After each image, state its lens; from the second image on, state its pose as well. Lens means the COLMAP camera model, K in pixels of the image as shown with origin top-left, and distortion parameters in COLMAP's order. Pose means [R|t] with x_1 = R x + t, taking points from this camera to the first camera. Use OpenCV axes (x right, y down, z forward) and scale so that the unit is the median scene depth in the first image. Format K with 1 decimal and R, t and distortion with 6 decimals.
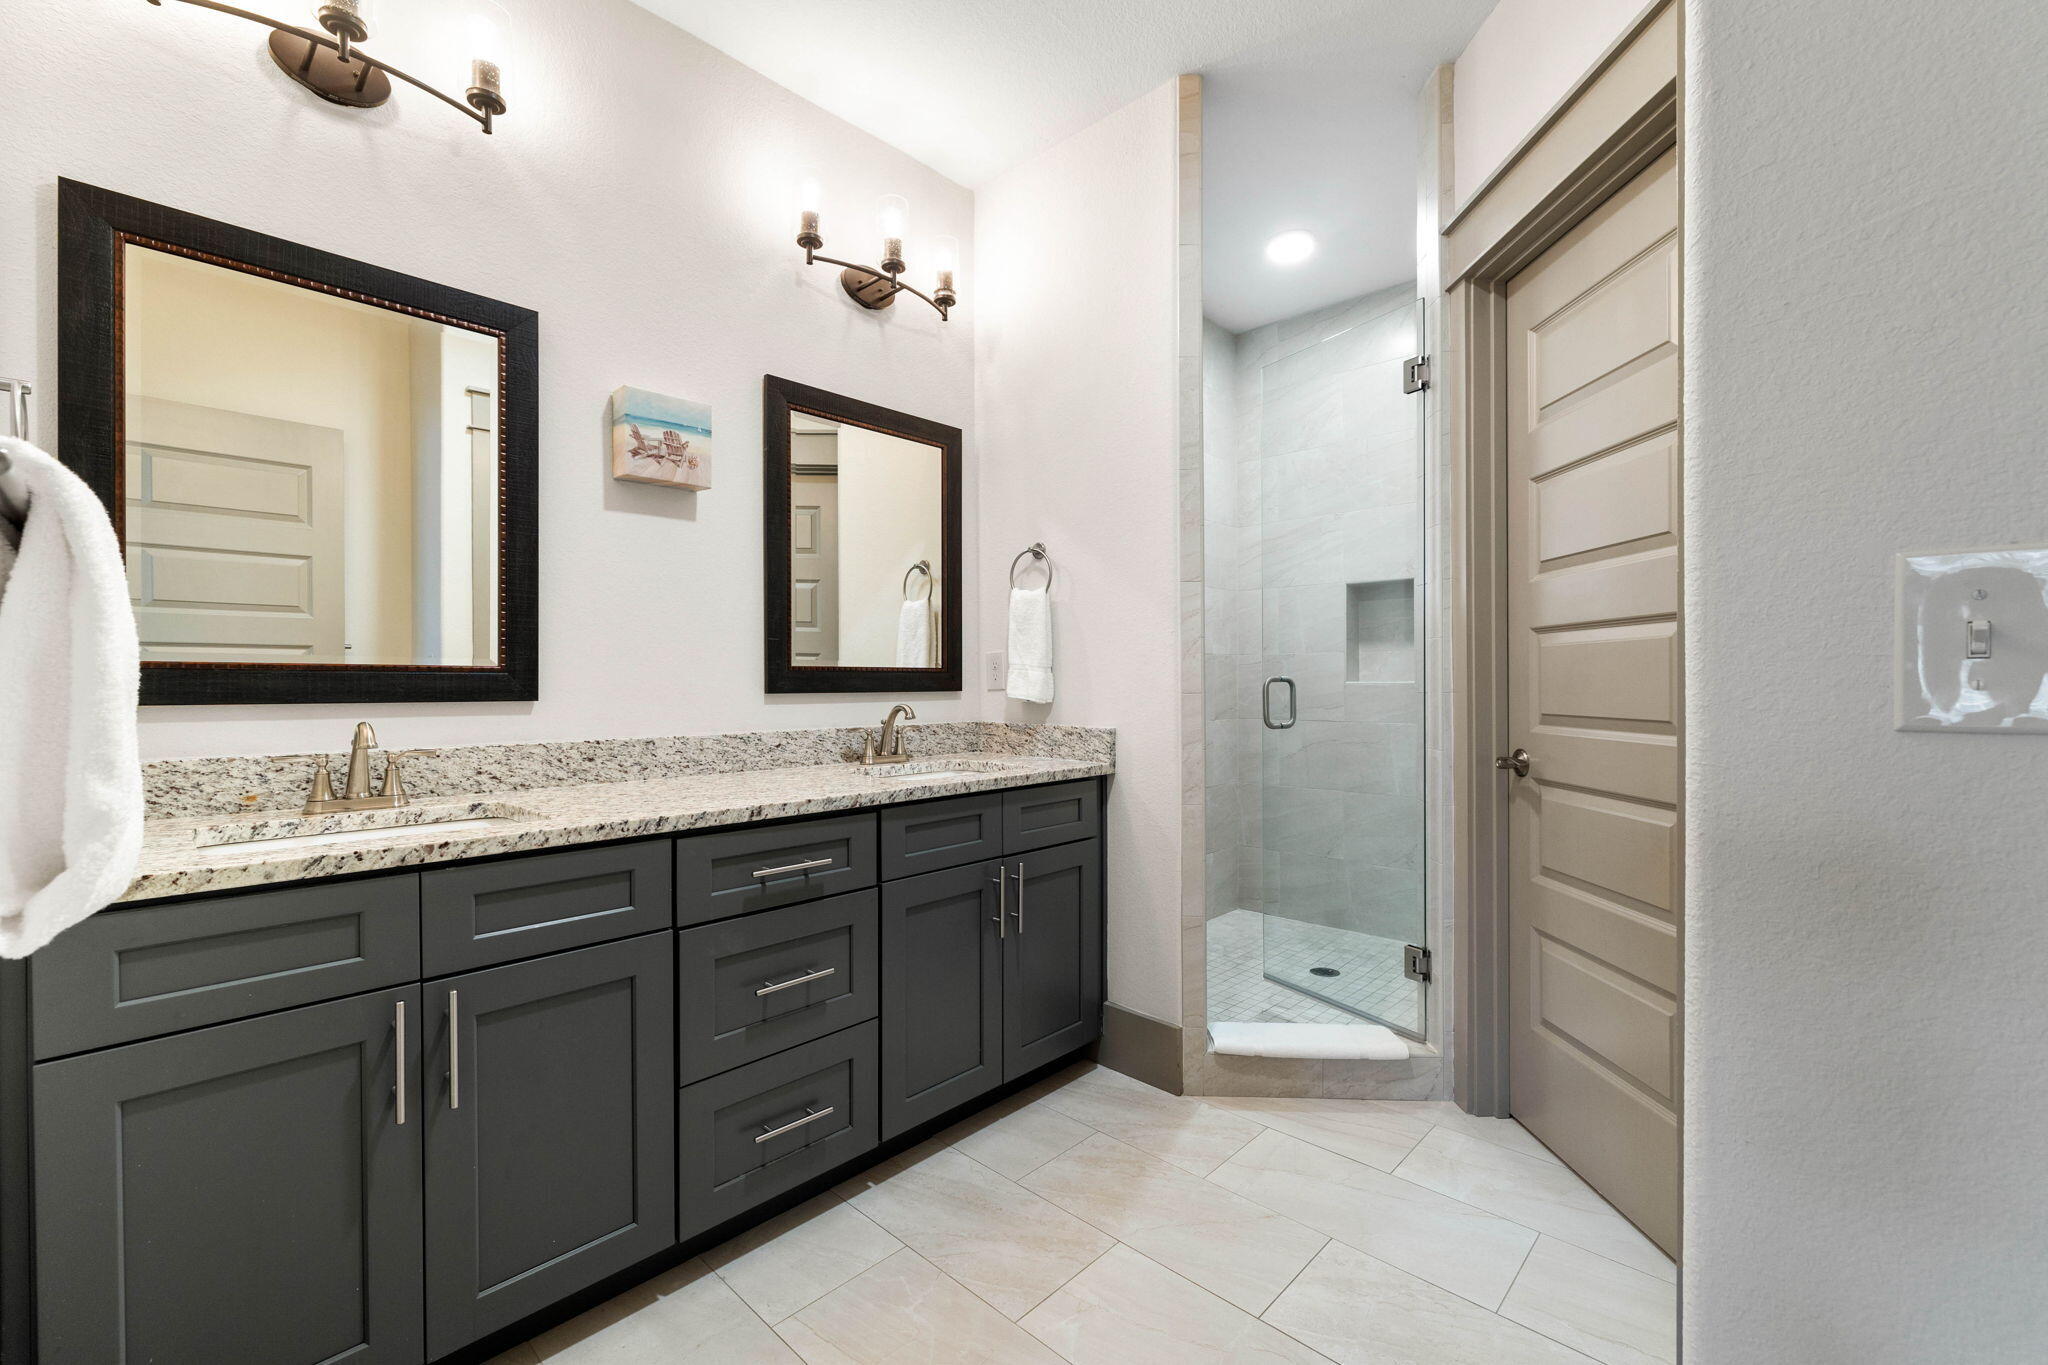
lens RADIAL K [[861.9, 0, 1023.5], [0, 861.9, 696.0], [0, 0, 1]] dist [-0.000600, -0.000641]
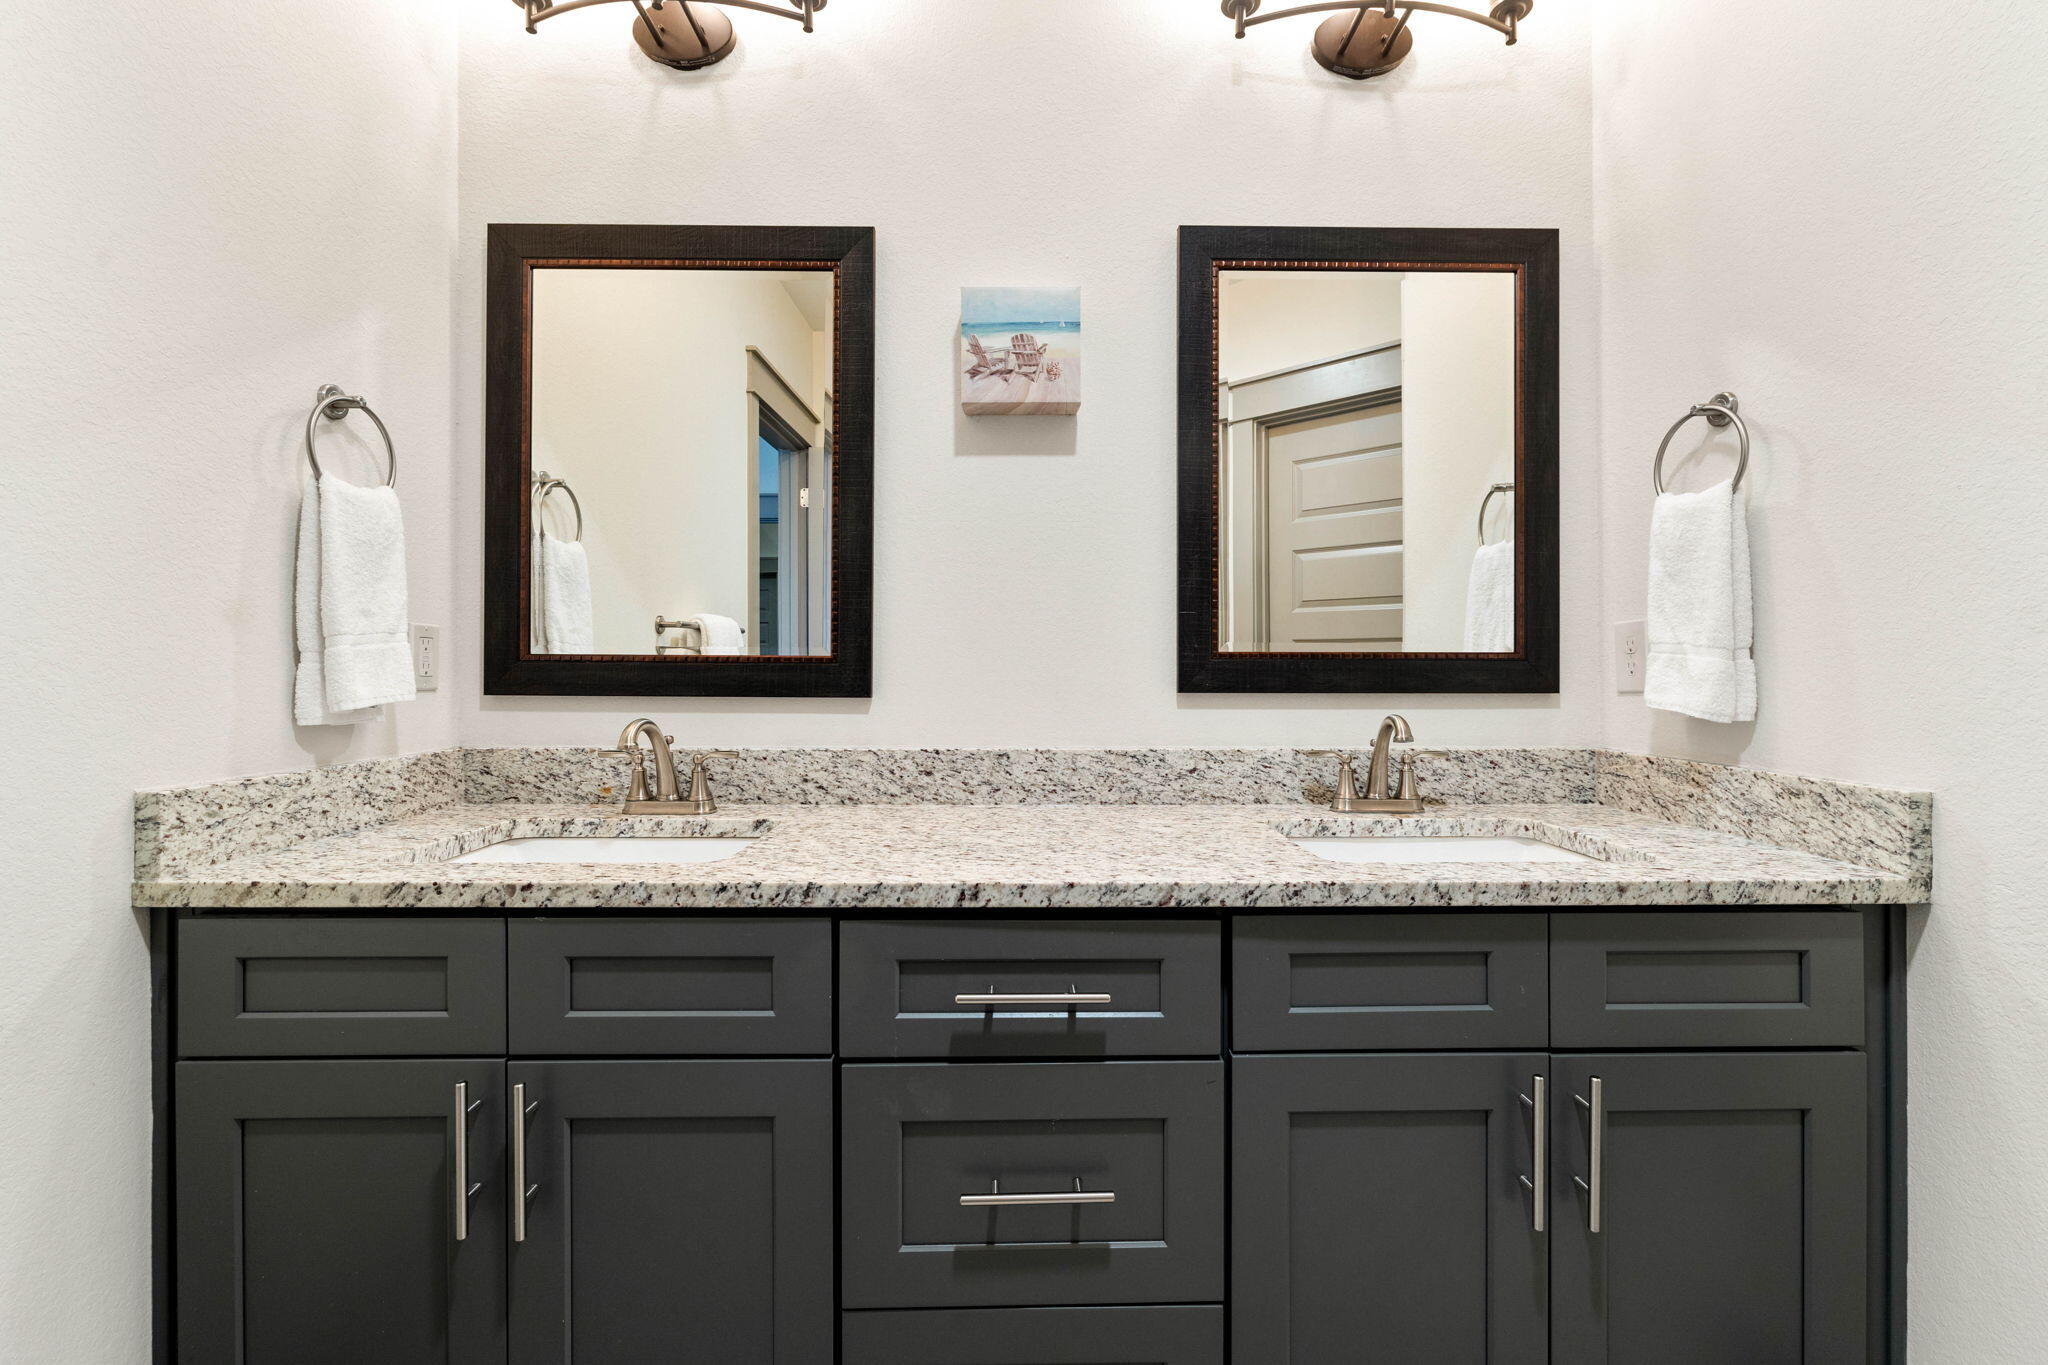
lens RADIAL K [[861.9, 0, 1027.1], [0, 861.9, 670.6], [0, 0, 1]] dist [-0.000600, -0.000641]
pose [[0.698195, 0.001206, -0.715907, 0.119189], [-0.015295, 0.999795, -0.013231, -0.010631], [0.715744, 0.020188, 0.698070, 0.489230]]
